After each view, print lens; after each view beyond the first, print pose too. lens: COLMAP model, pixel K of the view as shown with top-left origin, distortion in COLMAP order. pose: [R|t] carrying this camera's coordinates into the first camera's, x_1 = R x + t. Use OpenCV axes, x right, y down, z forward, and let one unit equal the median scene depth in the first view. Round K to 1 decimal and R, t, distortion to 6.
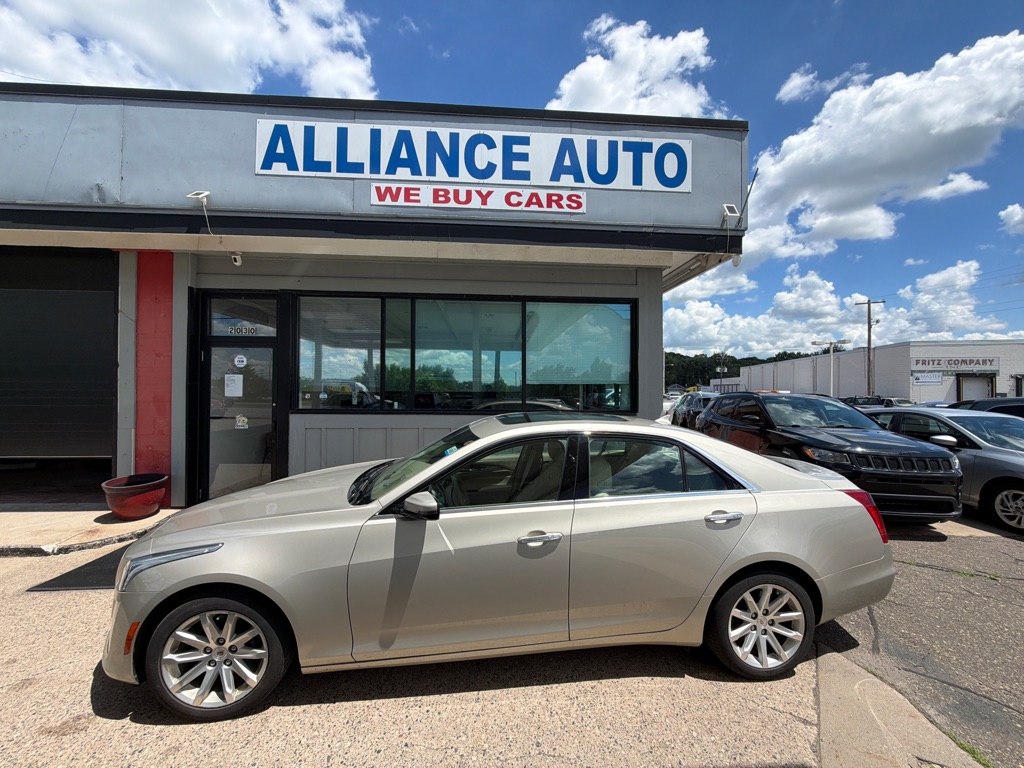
lens RADIAL K [[406.2, 0, 513.5], [0, 406.2, 384.7], [0, 0, 1]] dist [-0.002505, 0.000505]
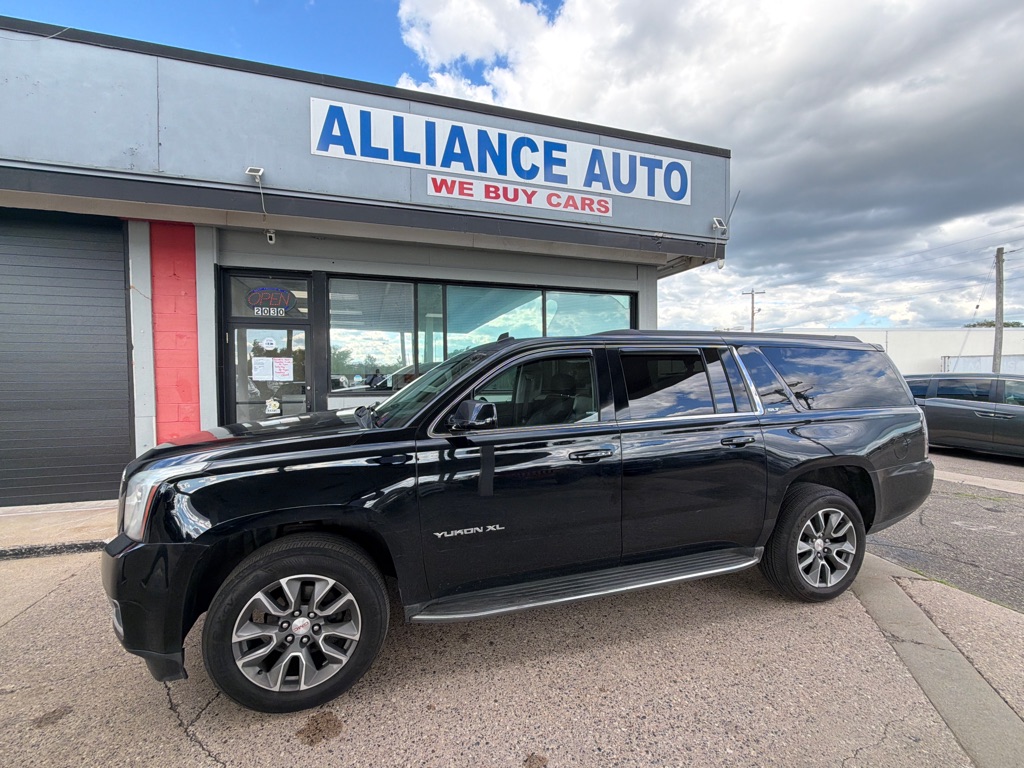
lens RADIAL K [[436.1, 0, 512.8], [0, 436.1, 386.6], [0, 0, 1]] dist [-0.001653, 0.000494]
pose [[0.972664, -0.017201, 0.231578, -0.397897], [0.008121, 0.999162, 0.040106, 0.007711], [-0.232074, -0.037129, 0.971989, -0.162102]]
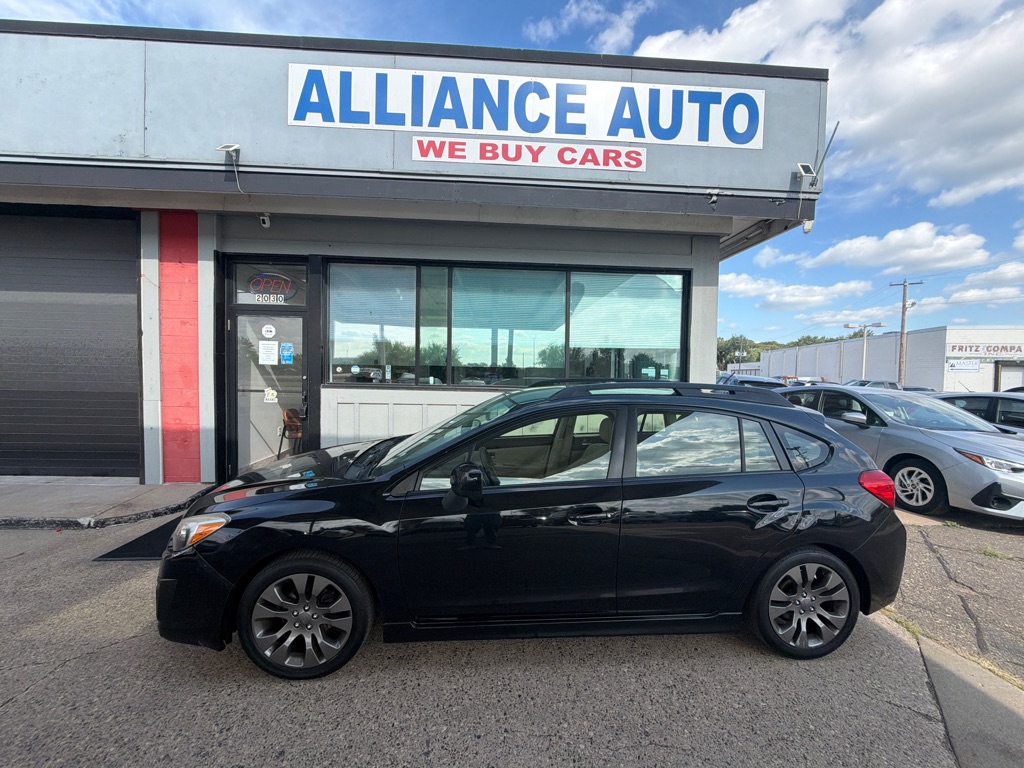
lens RADIAL K [[421.9, 0, 513.3], [0, 421.9, 387.3], [0, 0, 1]] dist [-0.003681, 0.001028]
pose [[0.999778, 0.014475, -0.015340, -0.099063], [-0.013726, 0.998761, 0.047833, 0.019538], [0.016013, -0.047612, 0.998738, 0.026532]]
